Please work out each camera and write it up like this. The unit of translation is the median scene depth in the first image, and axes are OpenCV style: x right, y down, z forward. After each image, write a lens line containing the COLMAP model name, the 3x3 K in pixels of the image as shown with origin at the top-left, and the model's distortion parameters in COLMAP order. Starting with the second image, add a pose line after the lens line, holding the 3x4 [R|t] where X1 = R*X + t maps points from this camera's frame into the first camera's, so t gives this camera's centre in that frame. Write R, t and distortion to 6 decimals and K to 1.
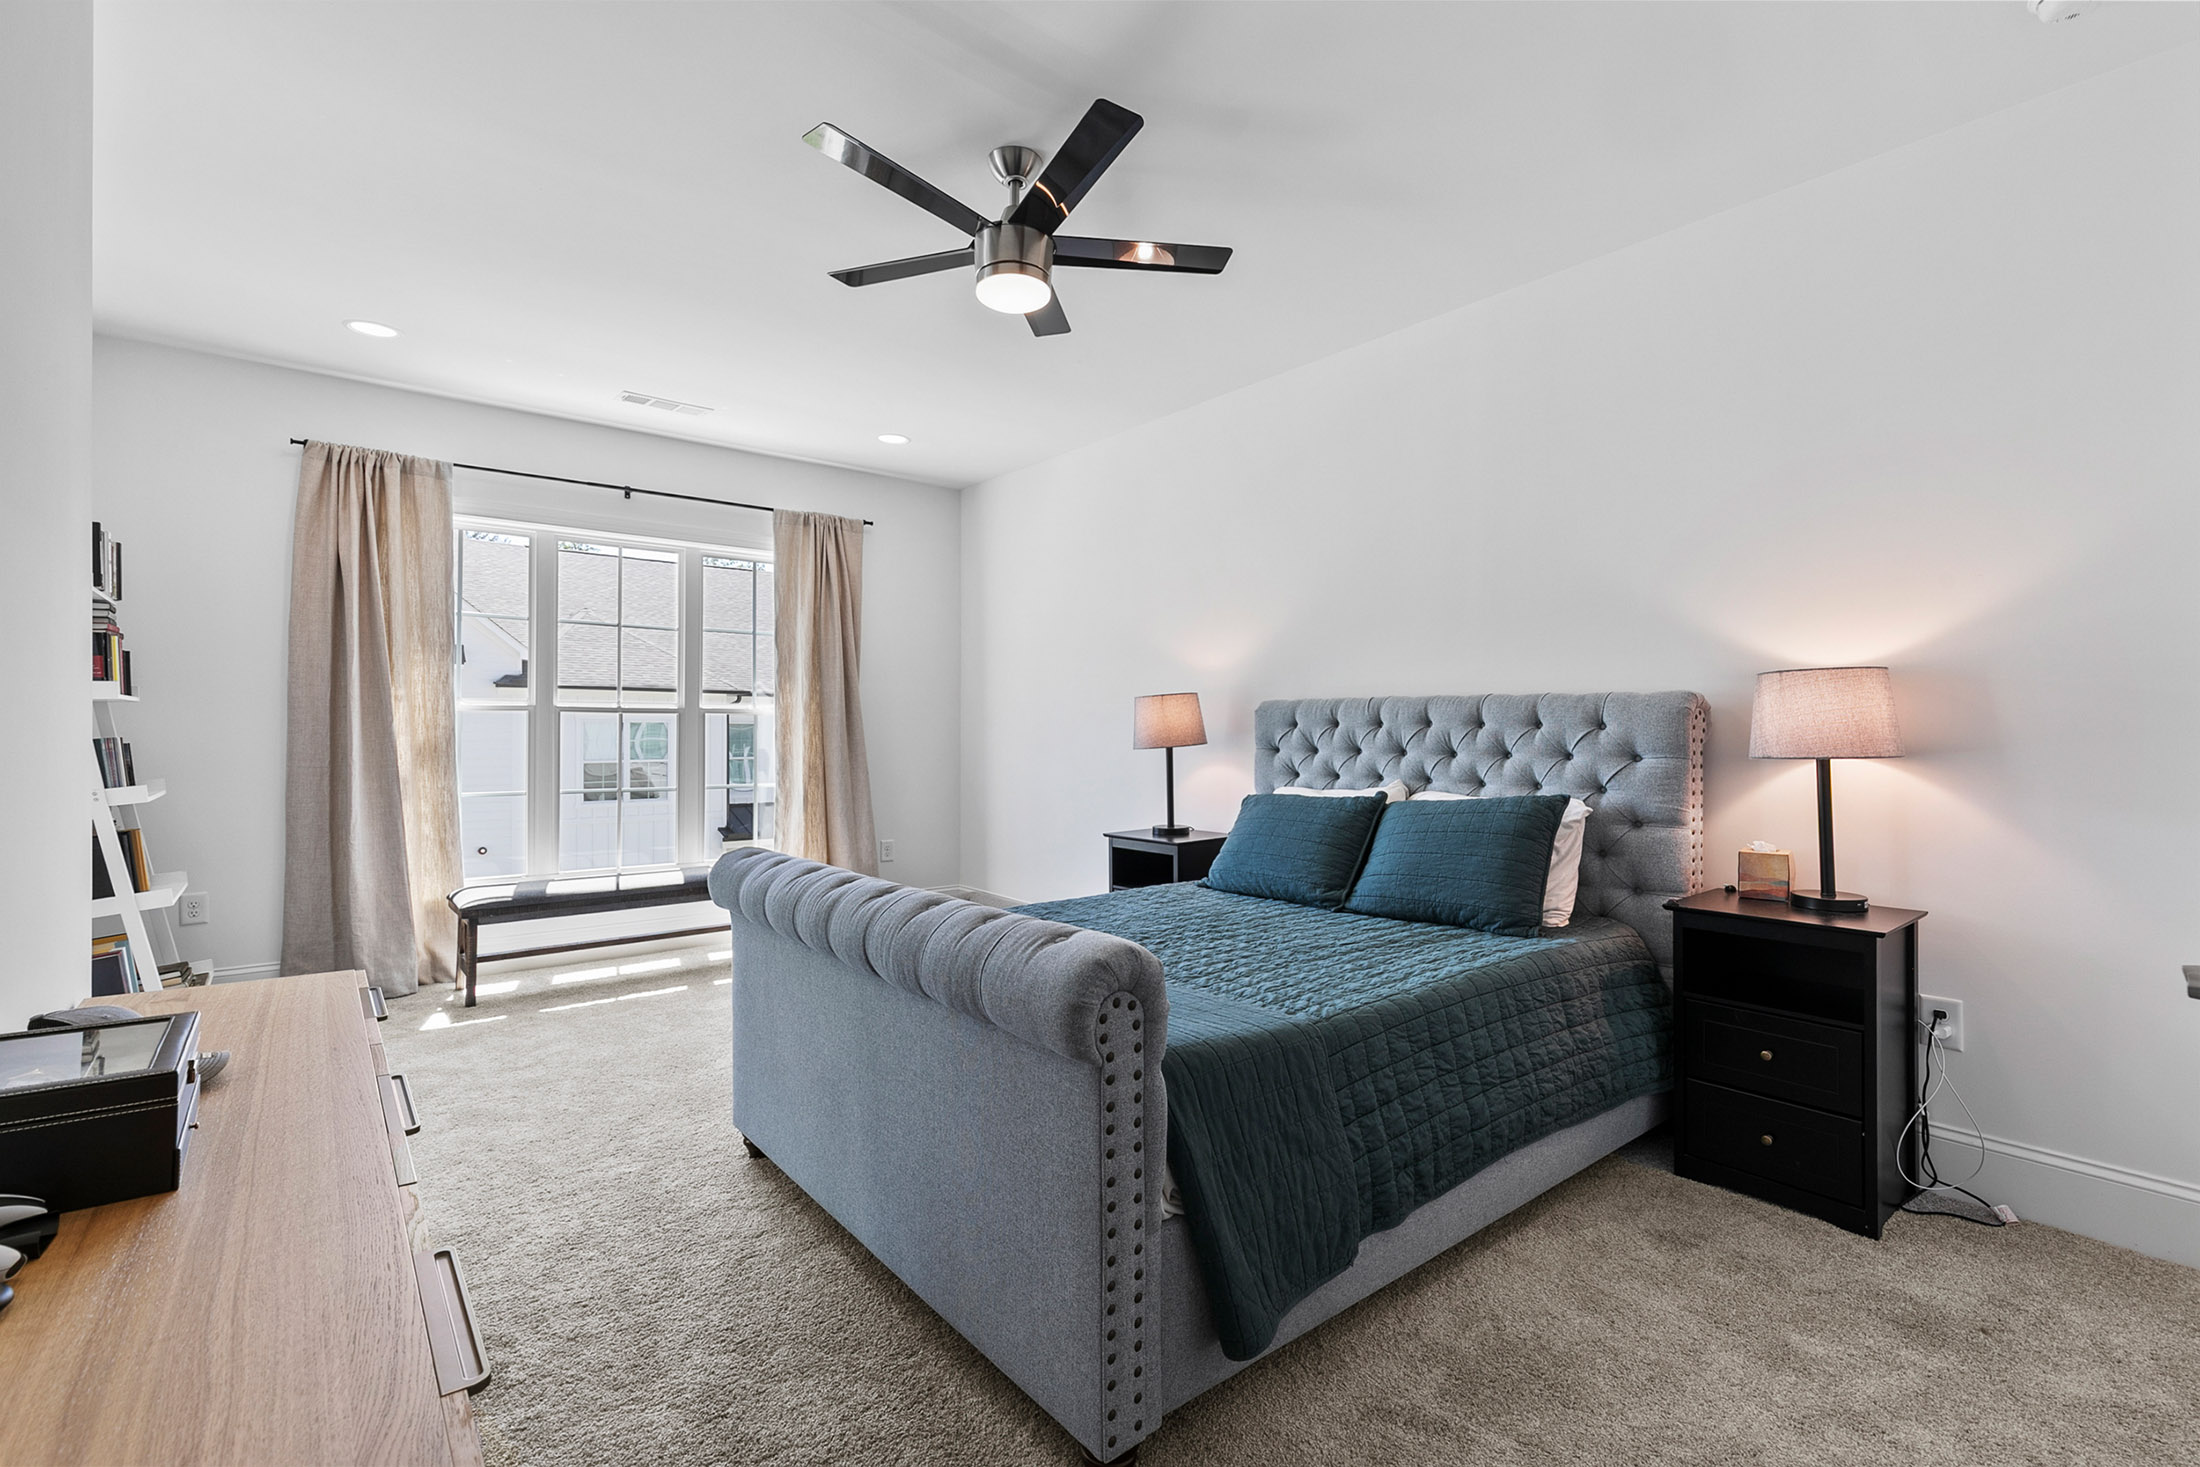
lens RADIAL K [[972.8, 0, 1100.0], [0, 972.8, 733.5], [0, 0, 1]] dist [0.000550, 0.000188]
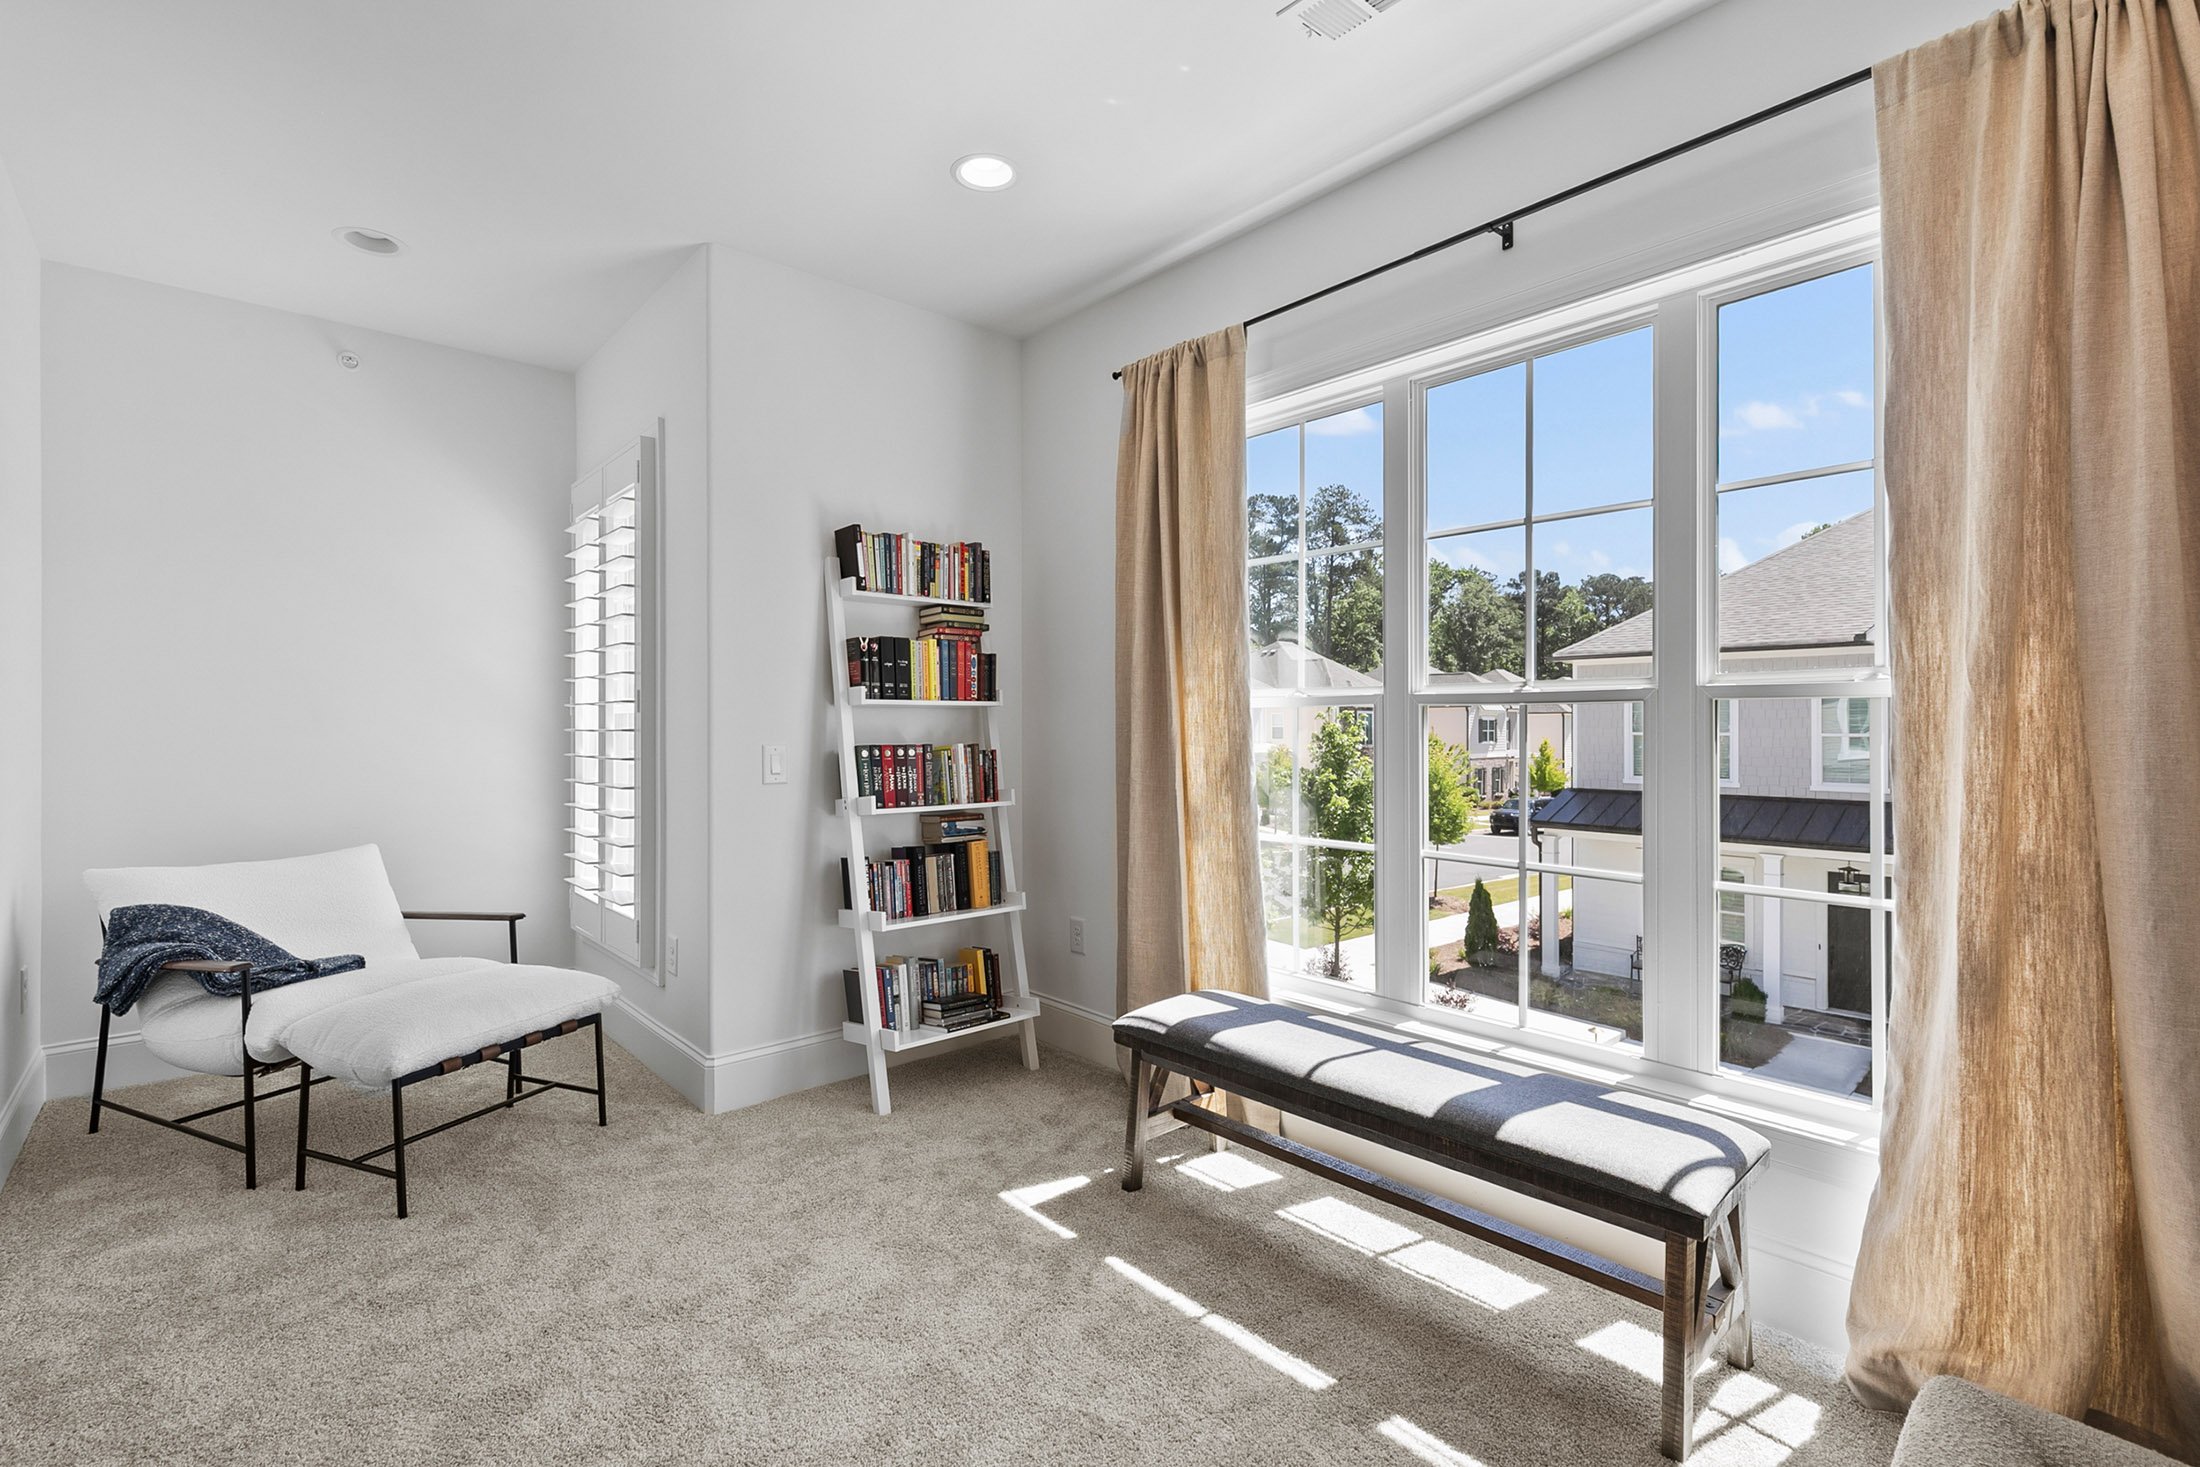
lens RADIAL K [[972.8, 0, 1100.0], [0, 972.8, 733.5], [0, 0, 1]] dist [0.000550, 0.000188]
pose [[0.059956, 0.002143, -0.998199, -0.029661], [-0.005992, 0.999980, 0.001787, -0.008309], [0.998183, 0.005874, 0.059968, 0.890714]]
